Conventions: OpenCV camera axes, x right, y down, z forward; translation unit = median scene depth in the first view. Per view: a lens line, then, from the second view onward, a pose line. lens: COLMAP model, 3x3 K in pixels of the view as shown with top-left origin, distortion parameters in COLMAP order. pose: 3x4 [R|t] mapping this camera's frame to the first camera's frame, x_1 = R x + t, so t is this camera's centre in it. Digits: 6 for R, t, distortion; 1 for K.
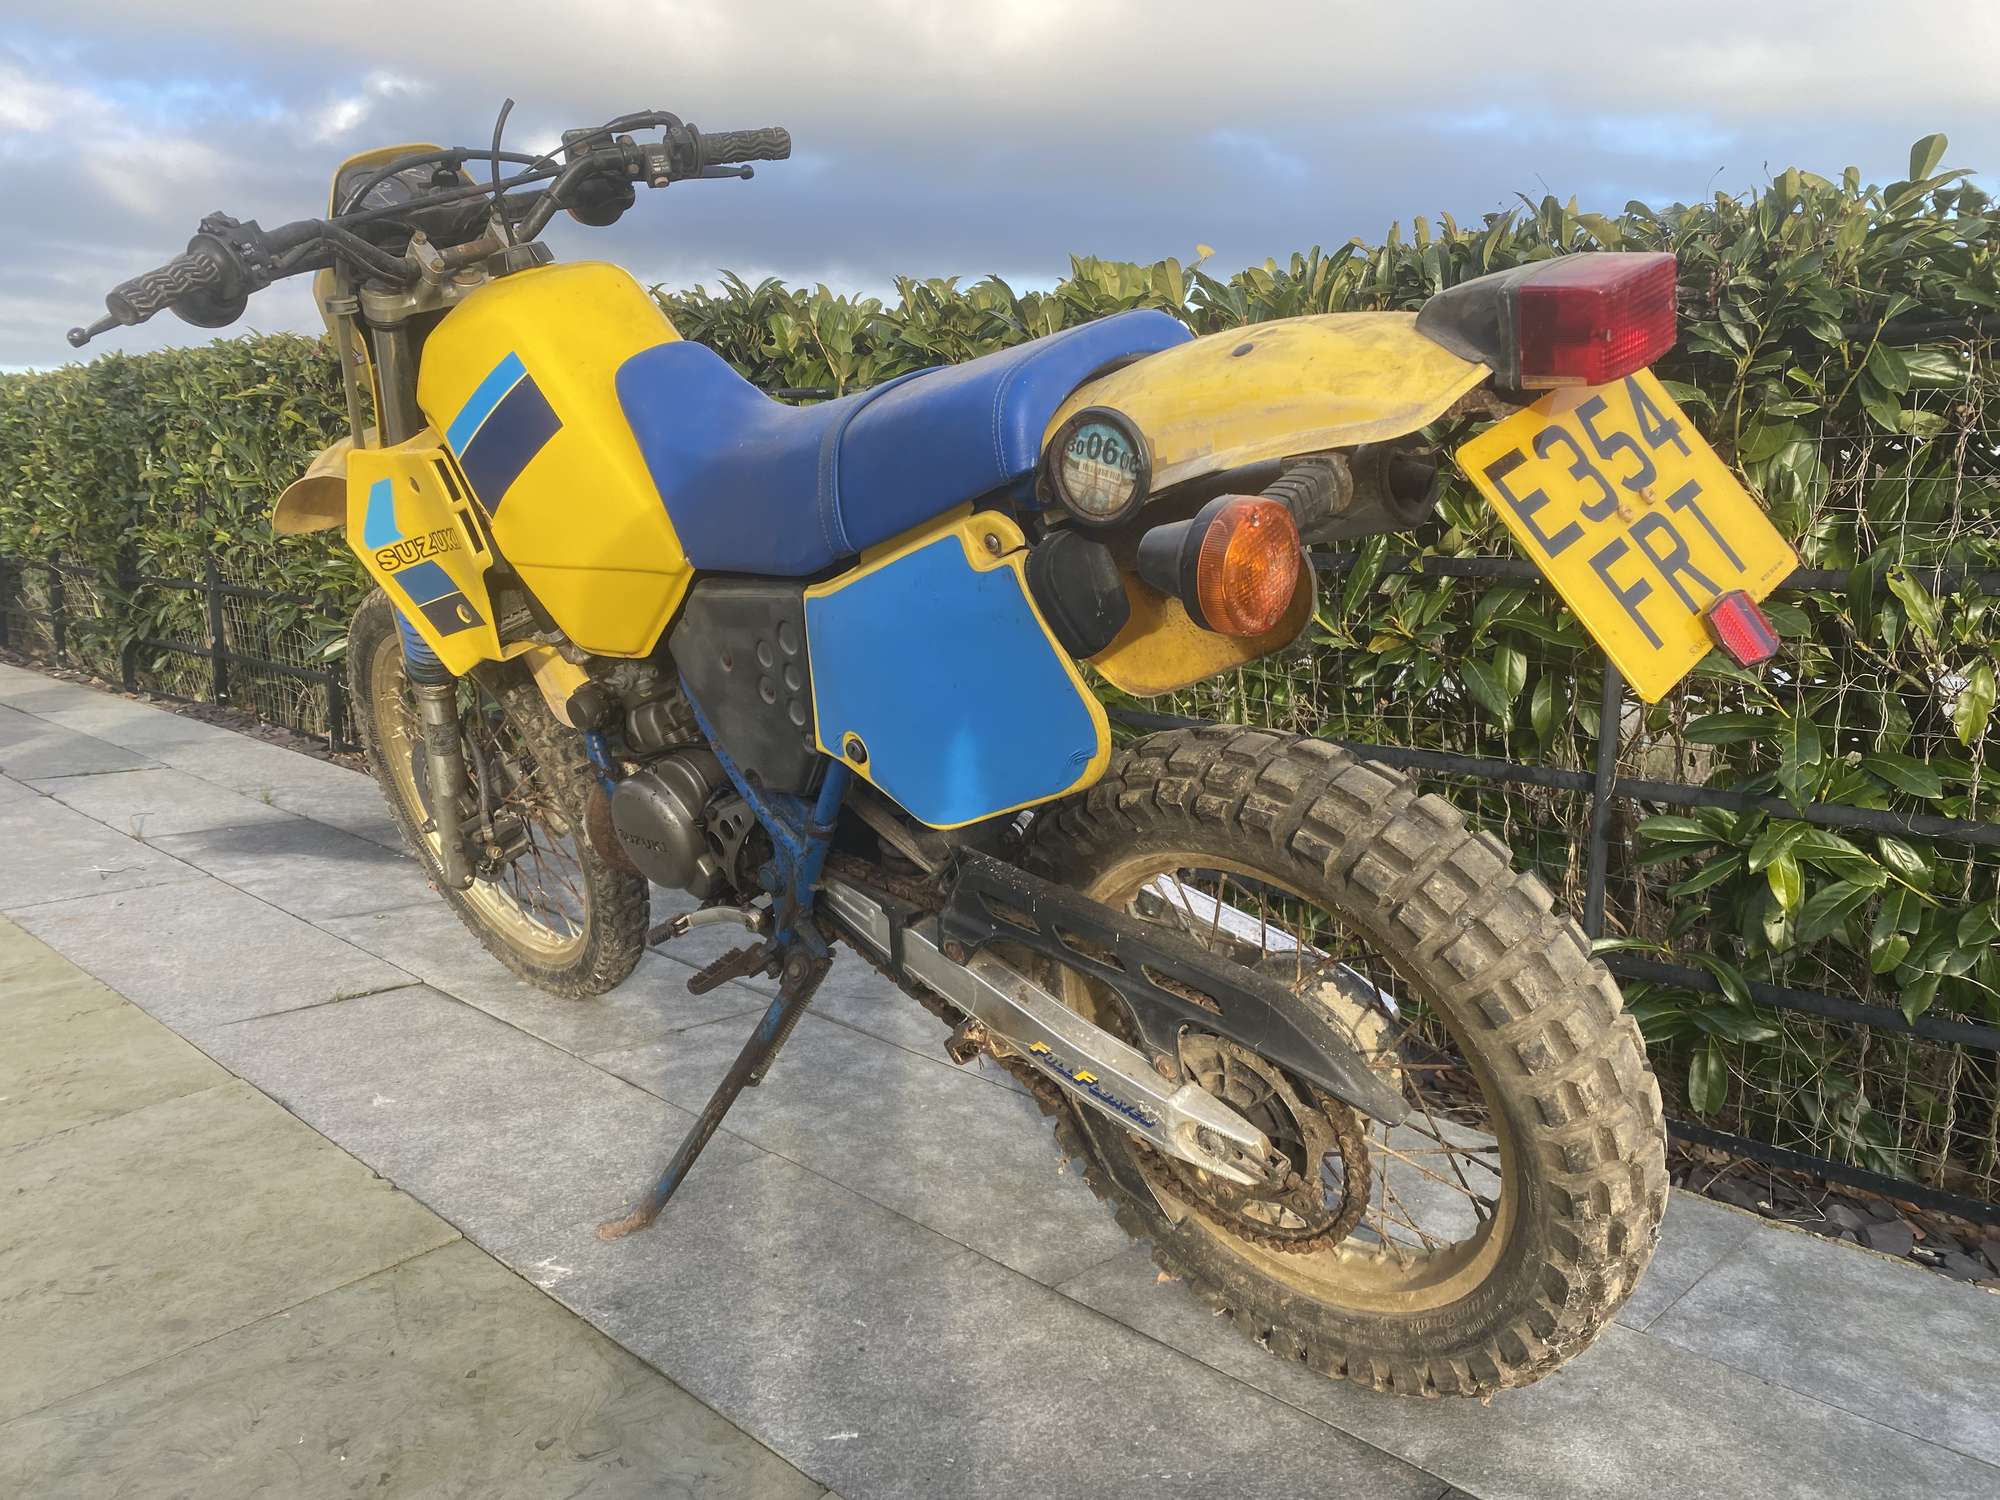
lens RADIAL K [[1558.0, 0, 1004.5], [0, 1558.0, 756.8], [0, 0, 1]] dist [0.034420, -0.018125]
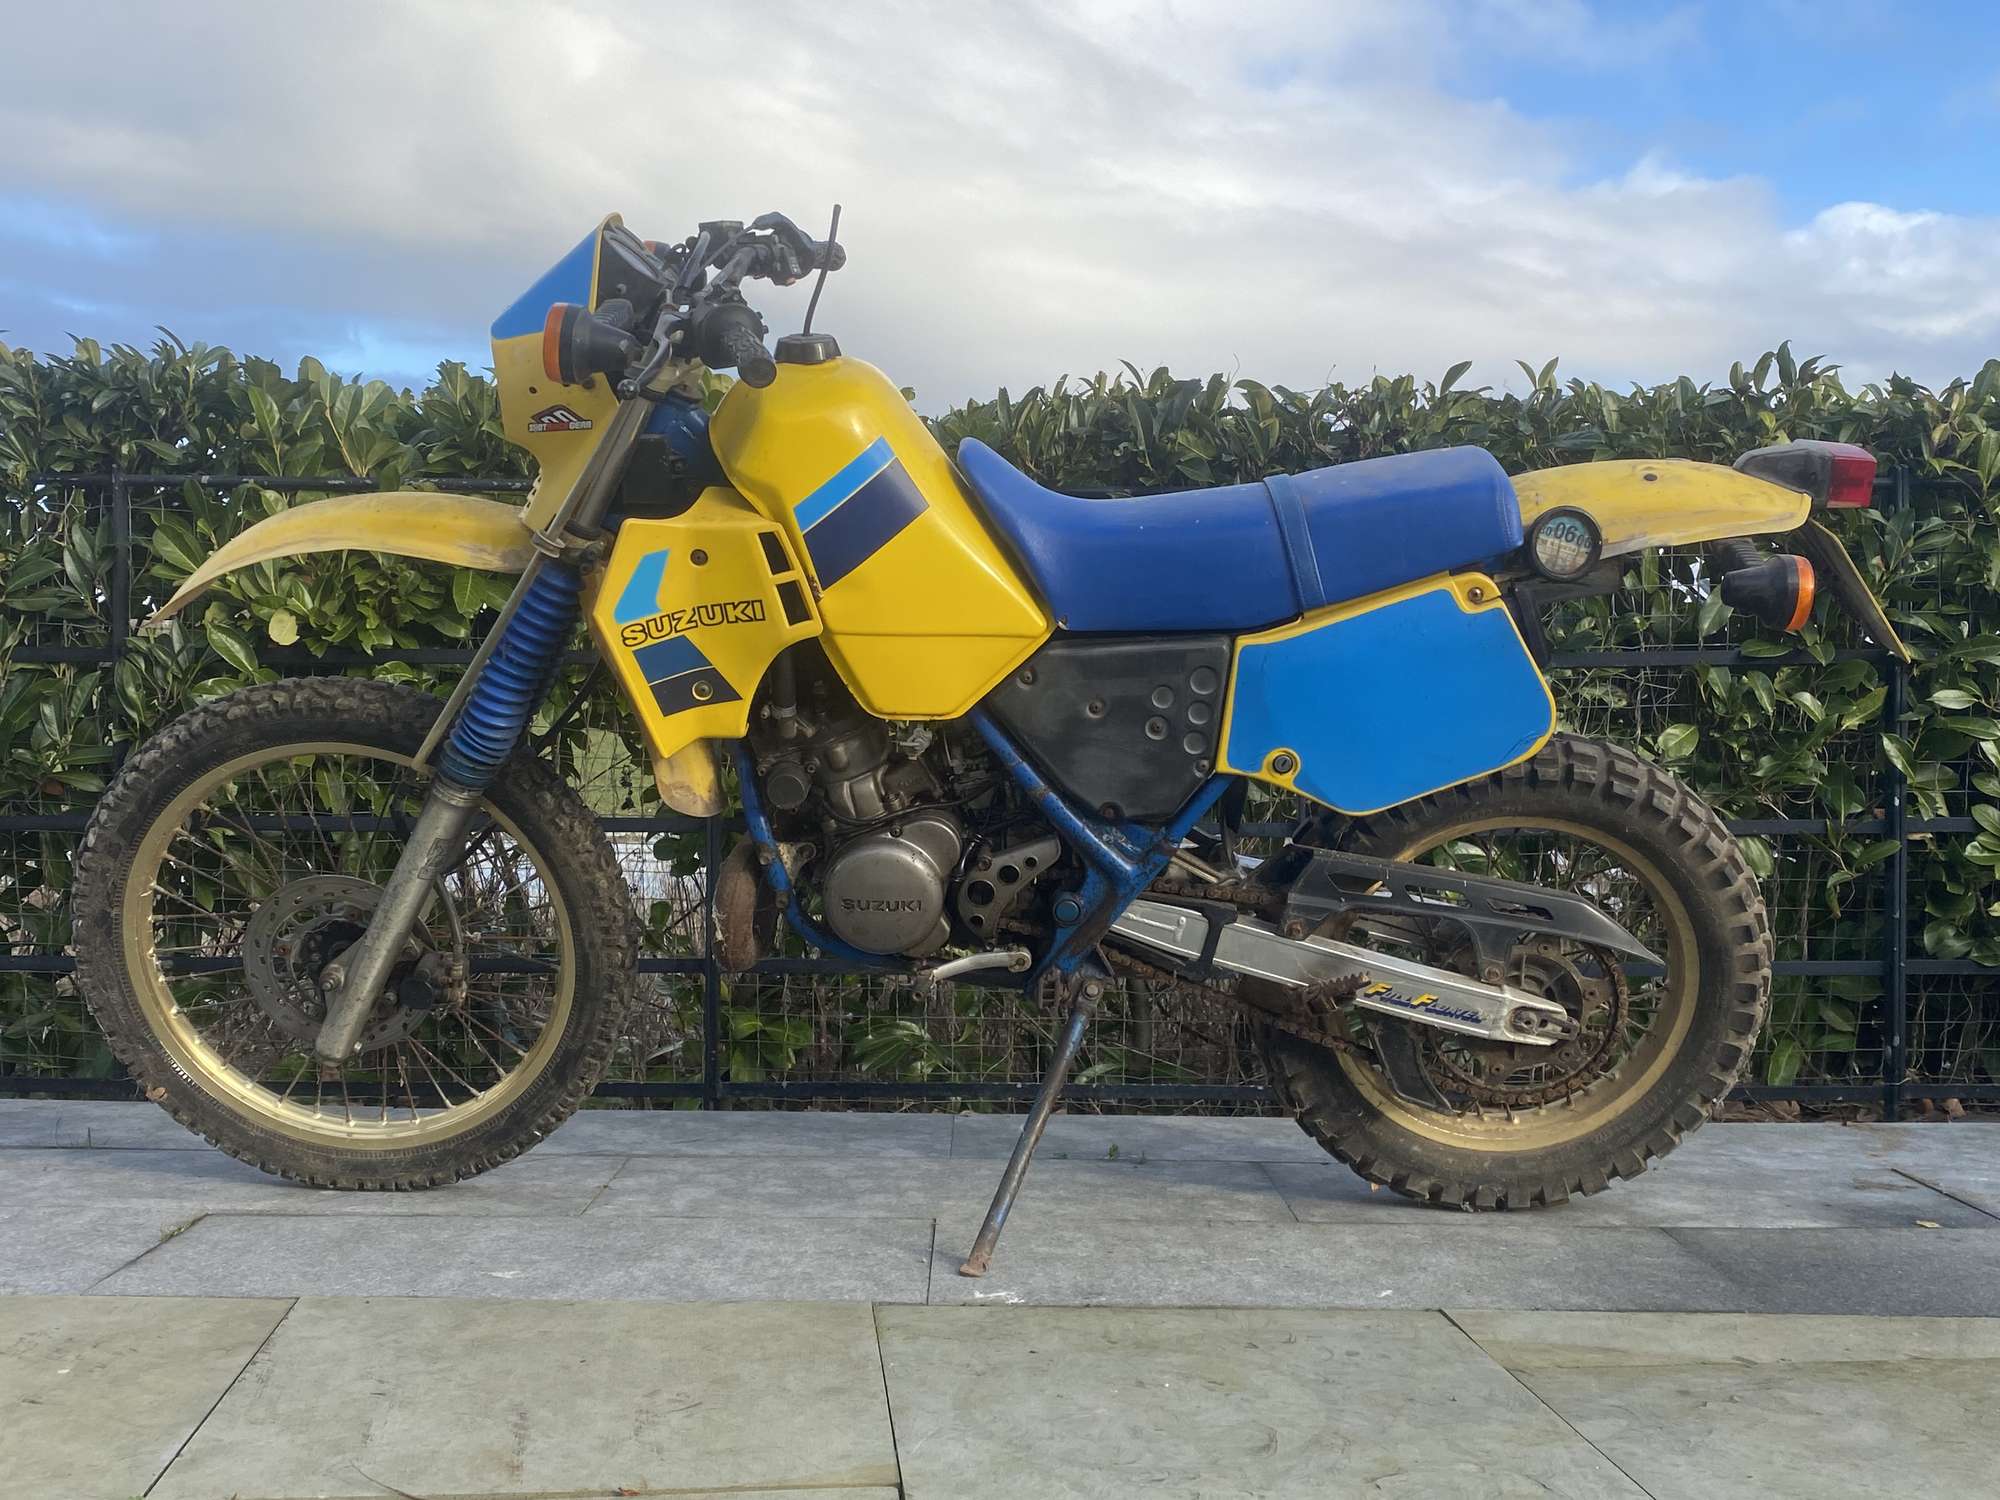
lens RADIAL K [[2067.2, 0, 1003.5], [0, 2067.2, 747.3], [0, 0, 1]] dist [-0.012321, 0.000000]
pose [[0.733855, -0.029149, 0.678680, -1.552323], [0.120152, 0.988897, -0.087447, 0.113753], [-0.668595, 0.145718, 0.729209, -0.089428]]
